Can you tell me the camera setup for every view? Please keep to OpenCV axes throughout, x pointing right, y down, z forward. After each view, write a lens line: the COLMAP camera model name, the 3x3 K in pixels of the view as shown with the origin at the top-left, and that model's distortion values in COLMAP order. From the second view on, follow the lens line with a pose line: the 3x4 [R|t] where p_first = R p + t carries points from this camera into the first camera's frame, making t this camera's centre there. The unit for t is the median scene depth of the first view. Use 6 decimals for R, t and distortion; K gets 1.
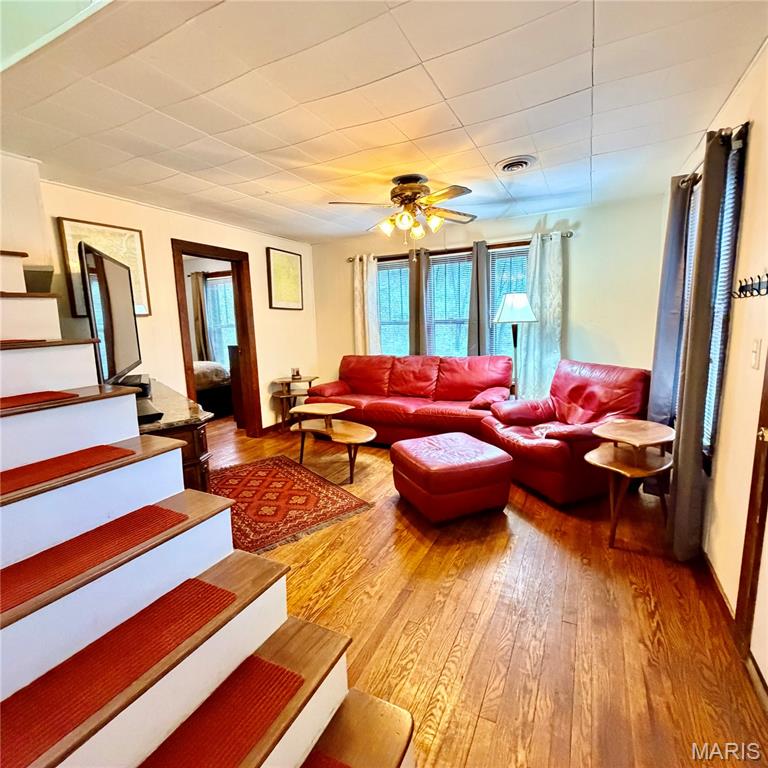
lens RADIAL K [[404.3, 0, 386.7], [0, 404.3, 382.9], [0, 0, 1]] dist [-0.002509, -0.000199]
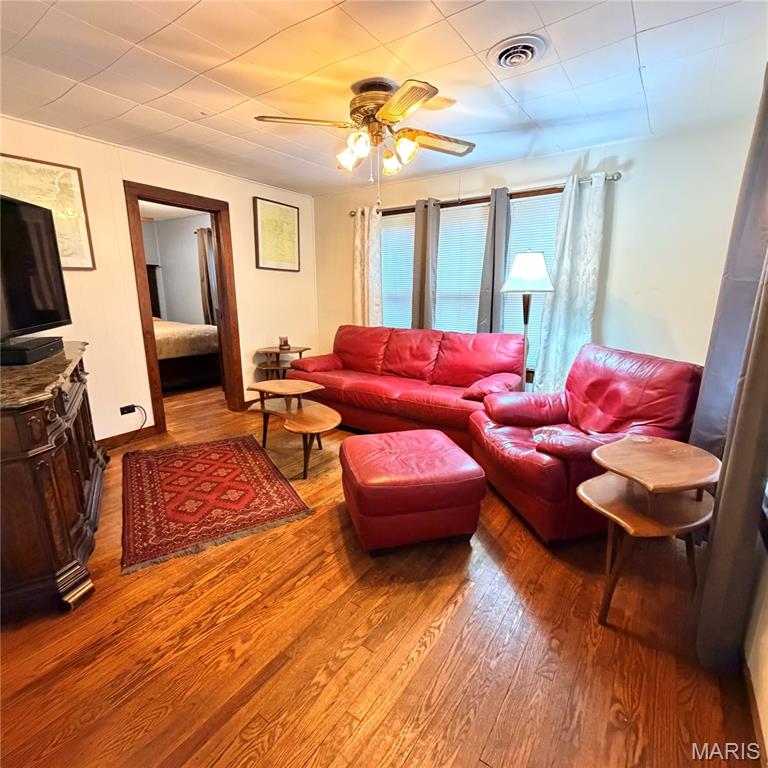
lens RADIAL K [[404.3, 0, 386.7], [0, 404.3, 382.9], [0, 0, 1]] dist [-0.002509, -0.000199]
pose [[0.989908, 0.062309, -0.127276, 0.166678], [-0.053084, 0.995797, 0.074632, -0.020394], [0.131391, -0.067123, 0.989056, 0.195570]]
